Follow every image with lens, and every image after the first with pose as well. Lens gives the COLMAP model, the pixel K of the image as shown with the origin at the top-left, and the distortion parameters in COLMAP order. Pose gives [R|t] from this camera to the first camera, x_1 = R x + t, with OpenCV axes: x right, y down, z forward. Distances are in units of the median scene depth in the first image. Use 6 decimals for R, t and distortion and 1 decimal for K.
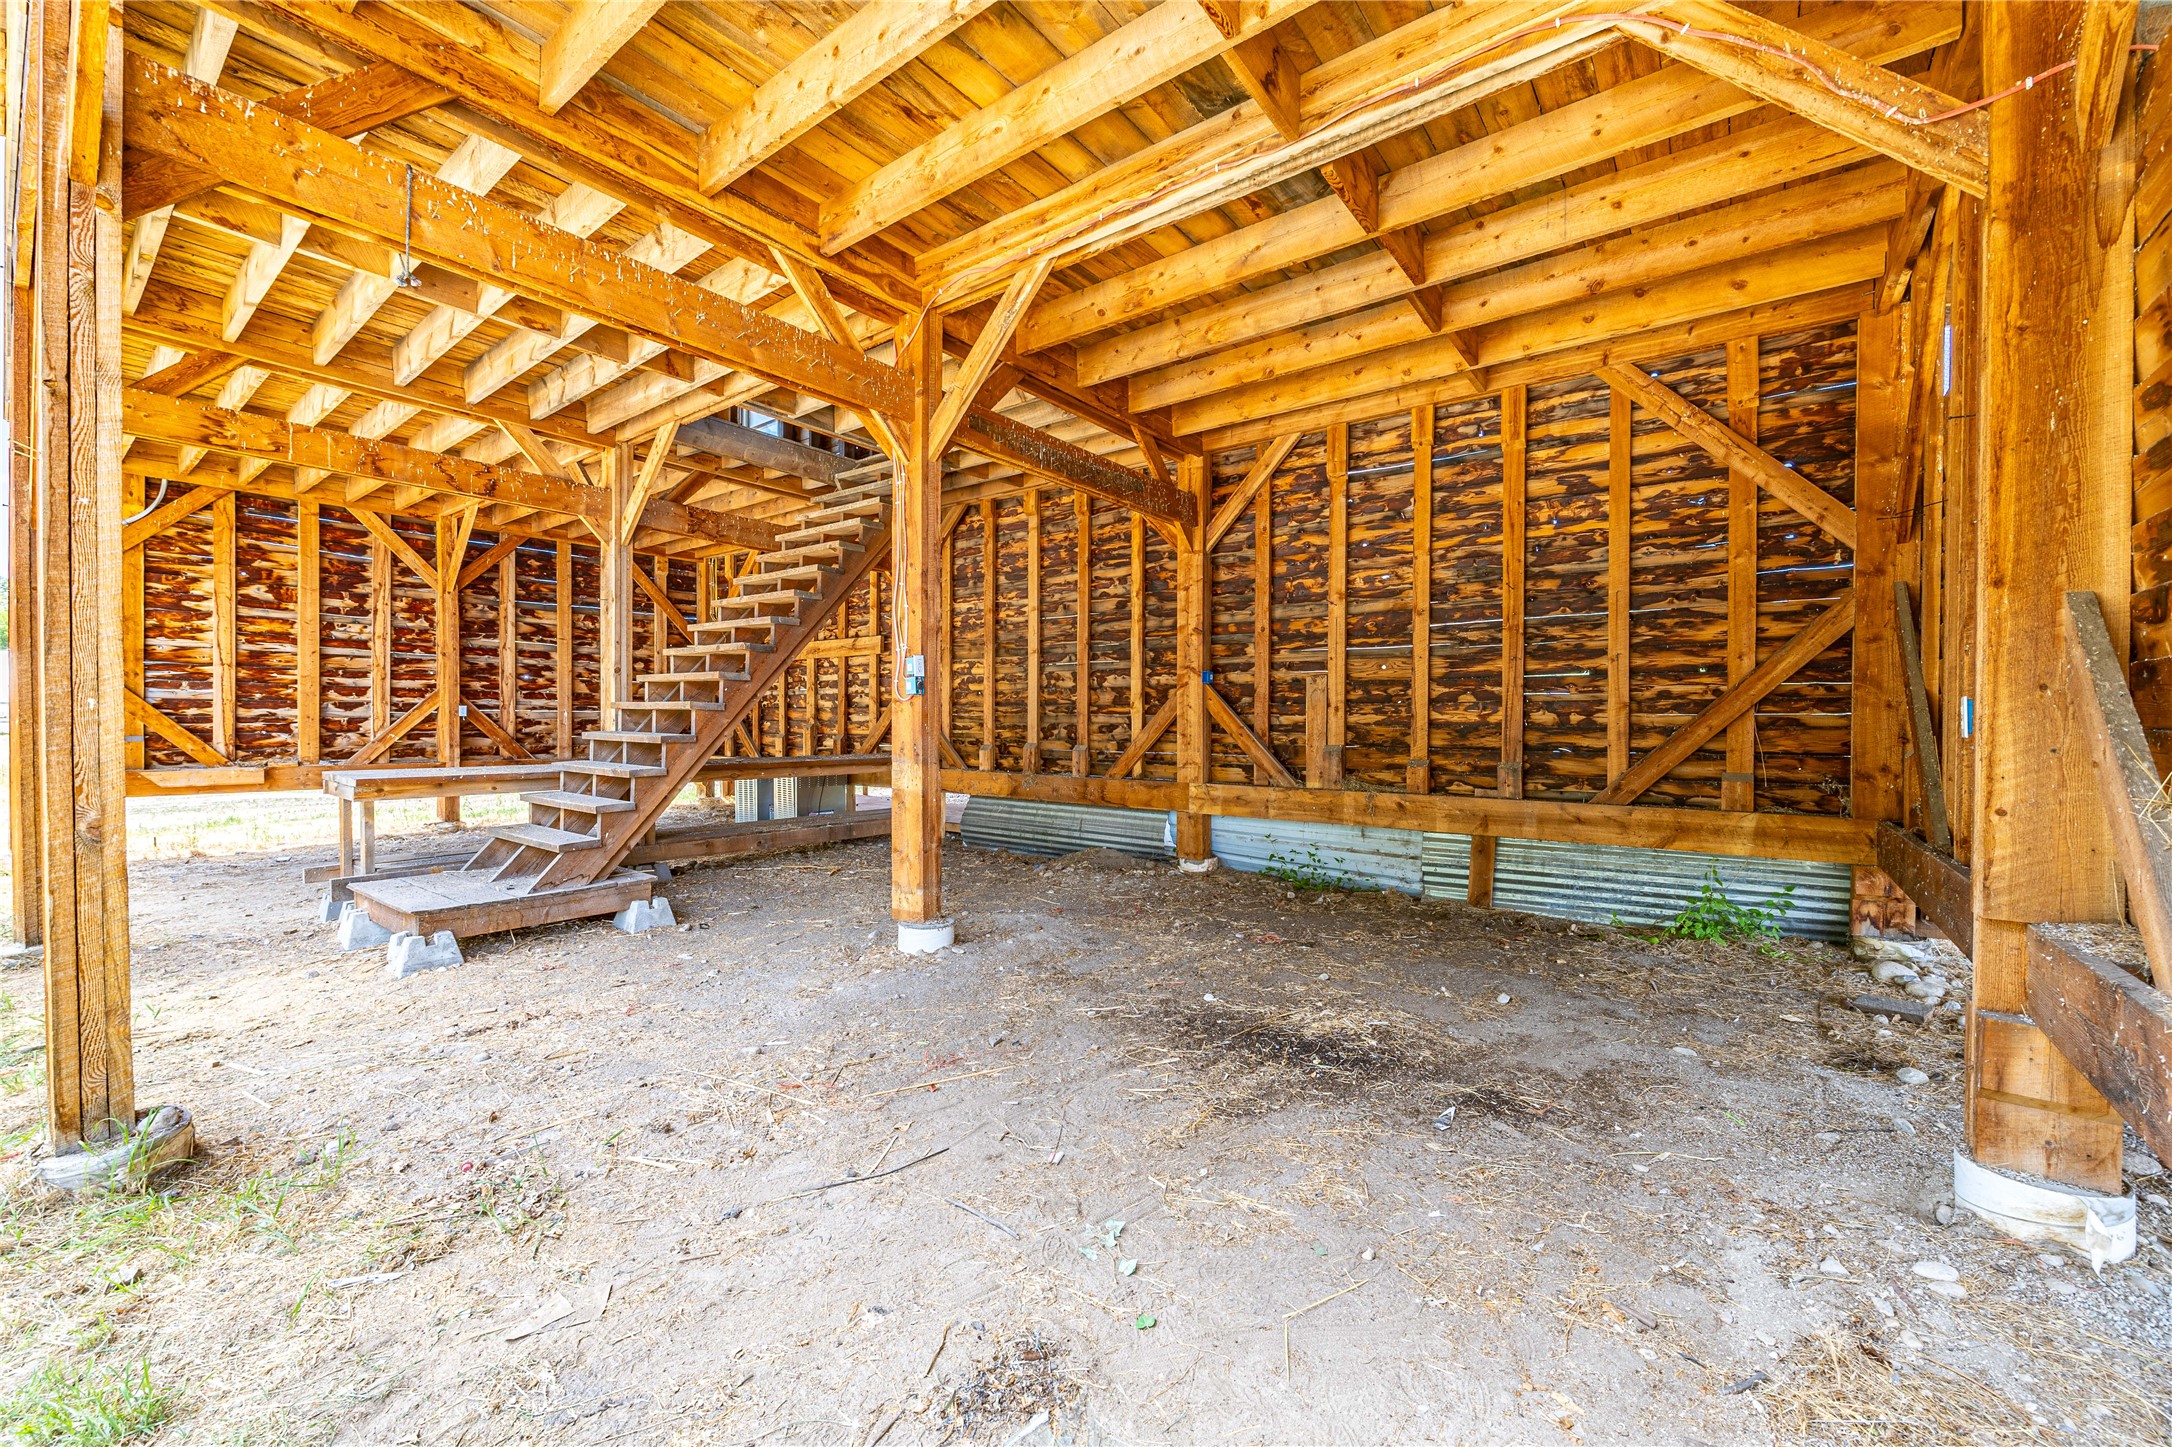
lens RADIAL K [[838.5, 0, 1081.9], [0, 838.5, 723.0], [0, 0, 1]] dist [-0.000611, 0.000099]
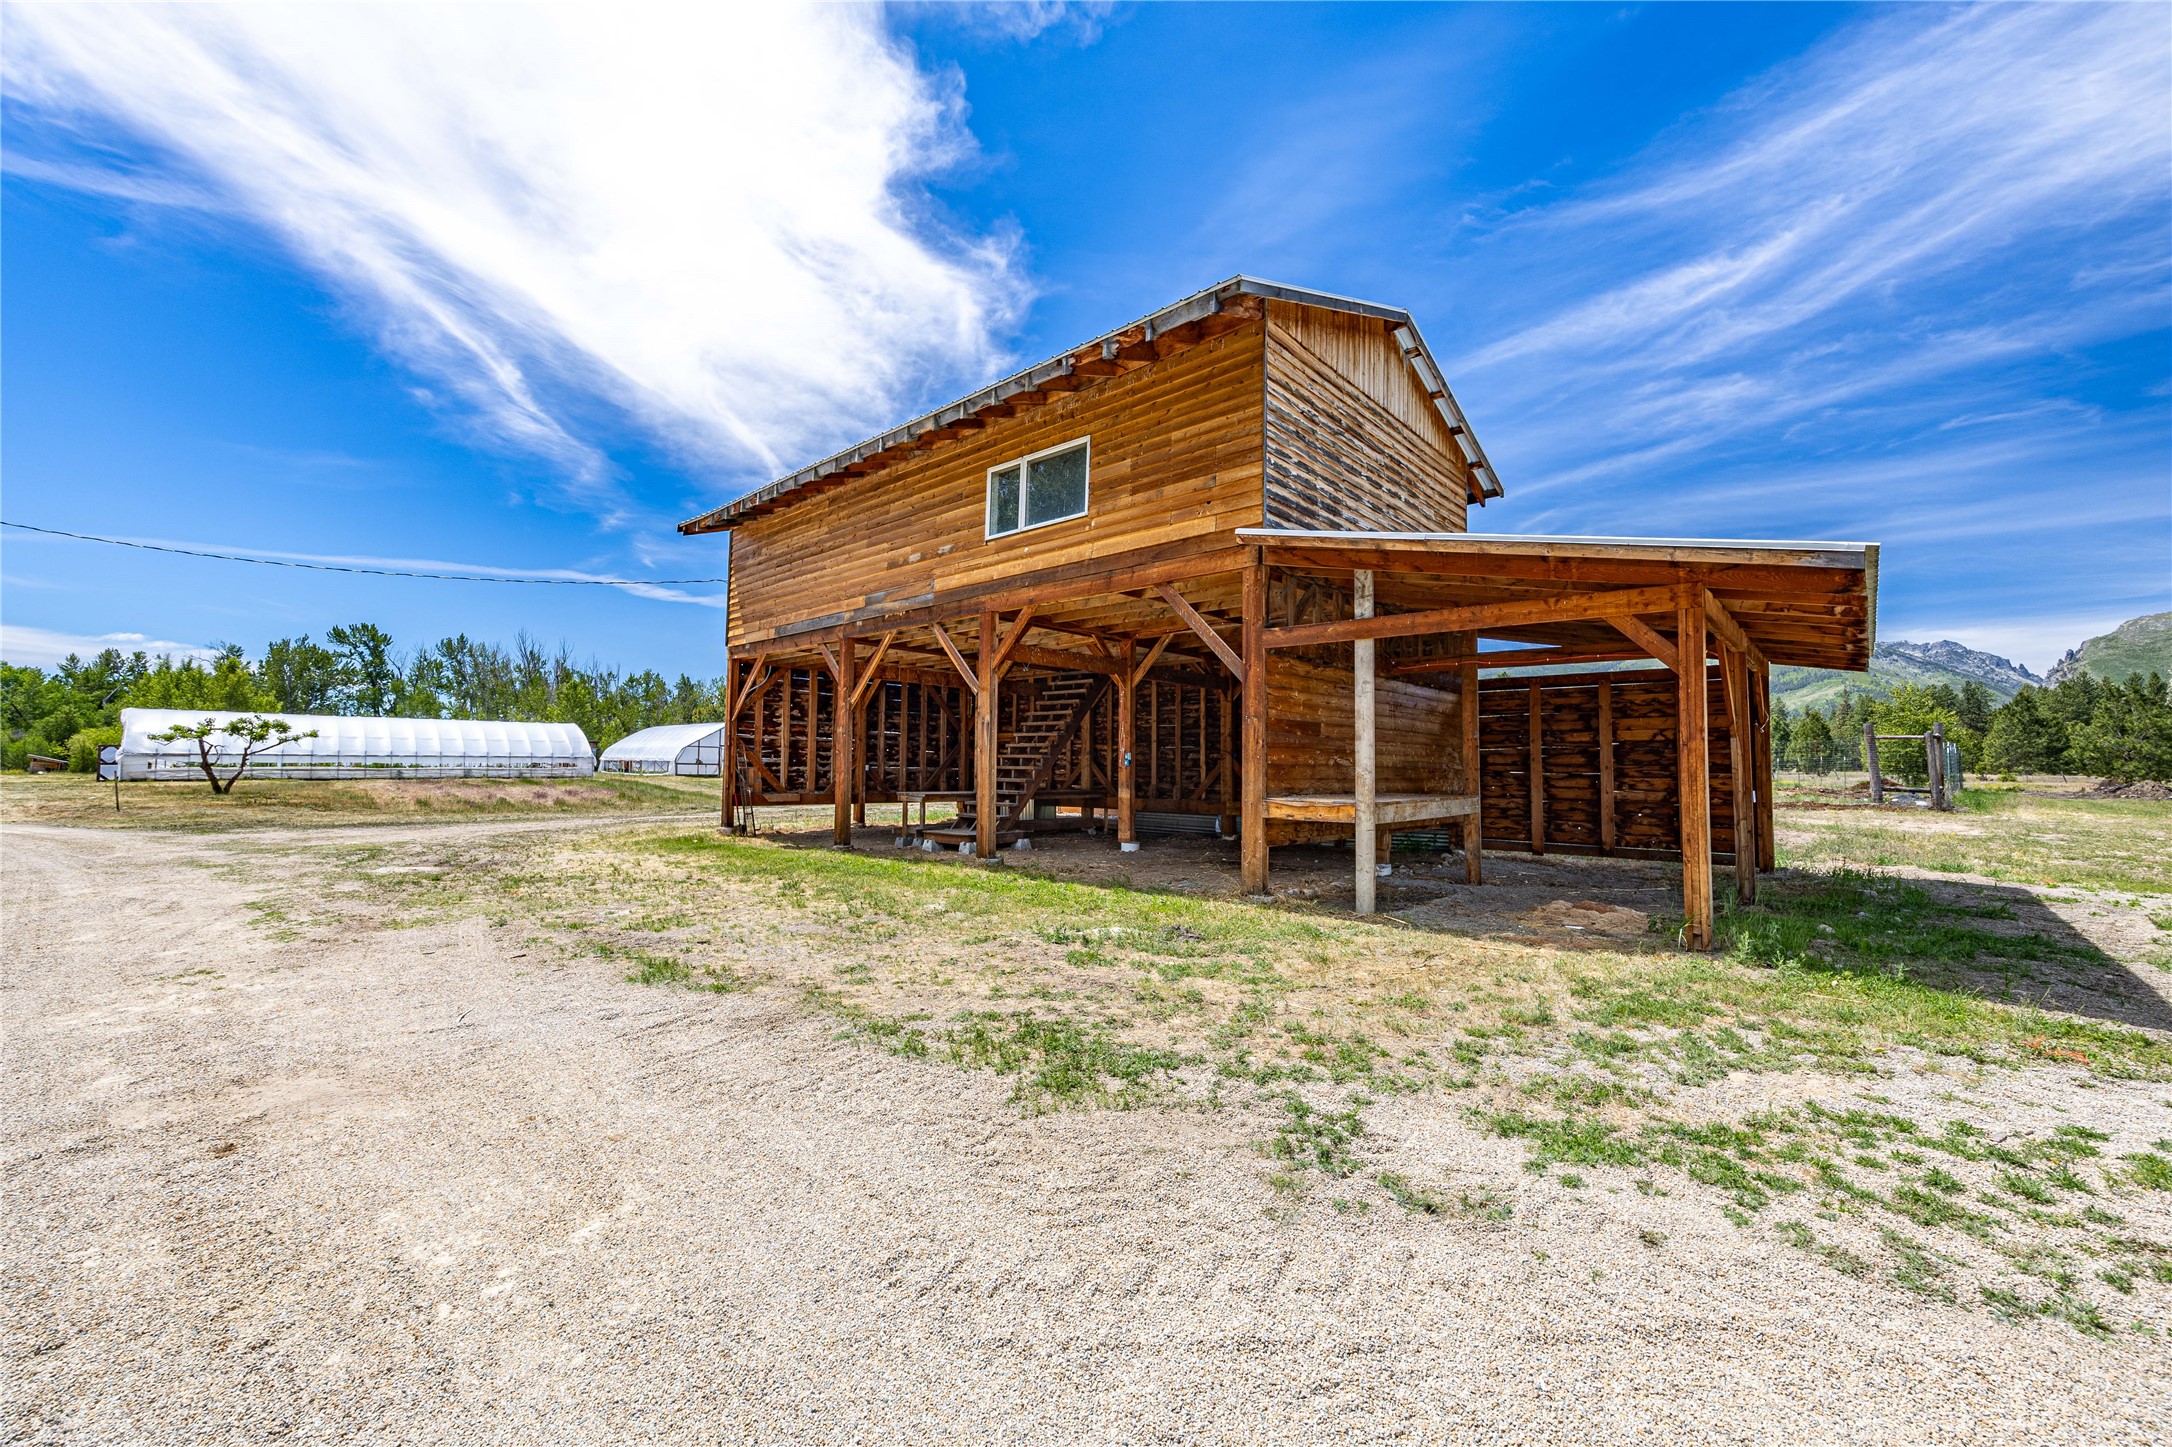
lens RADIAL K [[838.5, 0, 1087.5], [0, 838.5, 733.2], [0, 0, 1]] dist [-0.000611, 0.000099]
pose [[0.996824, 0.000479, -0.079634, -0.059533], [-0.004253, 0.998875, -0.047221, -0.004520], [0.079522, 0.047410, 0.995705, -1.166131]]
